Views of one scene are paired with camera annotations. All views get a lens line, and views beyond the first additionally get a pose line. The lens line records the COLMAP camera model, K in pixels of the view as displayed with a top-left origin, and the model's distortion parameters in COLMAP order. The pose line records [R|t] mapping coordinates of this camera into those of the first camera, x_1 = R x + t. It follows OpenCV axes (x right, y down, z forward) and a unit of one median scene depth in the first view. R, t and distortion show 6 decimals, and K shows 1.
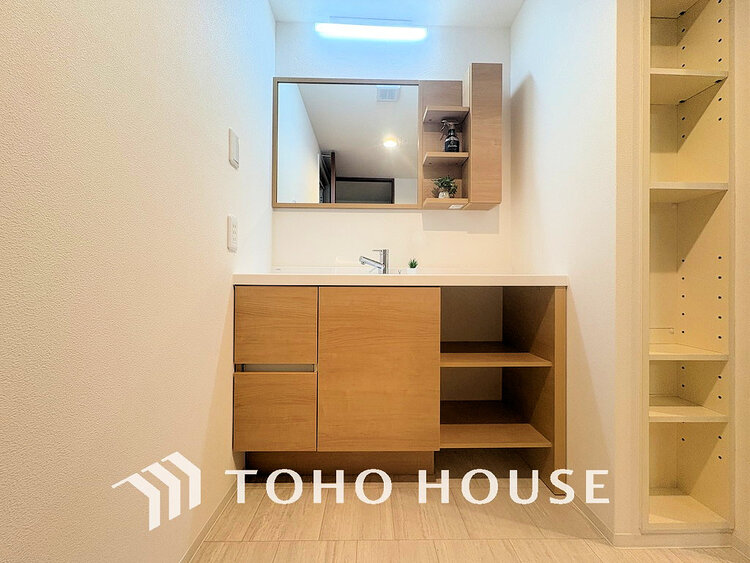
lens RADIAL K [[297.3, 0, 373.9], [0, 297.3, 282.2], [0, 0, 1]] dist [-0.000140, 0.000004]
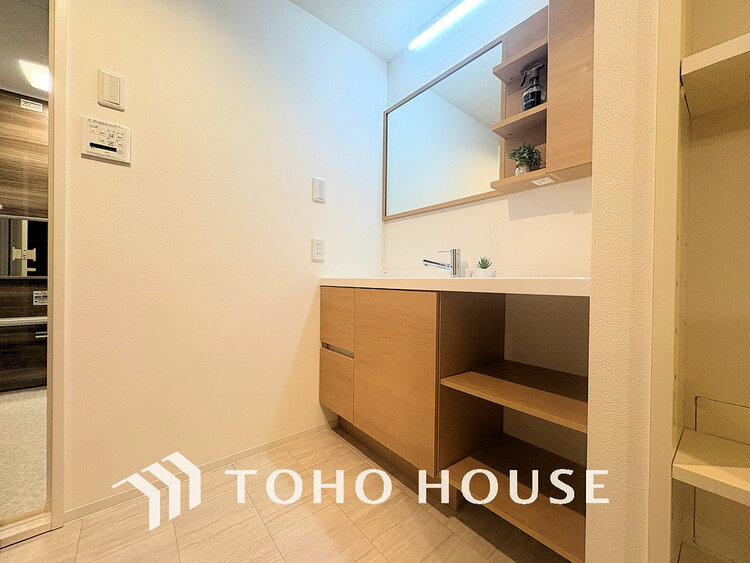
lens RADIAL K [[297.3, 0, 373.9], [0, 297.3, 282.2], [0, 0, 1]] dist [-0.000140, 0.000004]
pose [[0.622789, 0.006973, -0.782358, 0.780520], [-0.006673, 0.999971, 0.003600, -0.013261], [0.782361, 0.002978, 0.622818, 0.310703]]
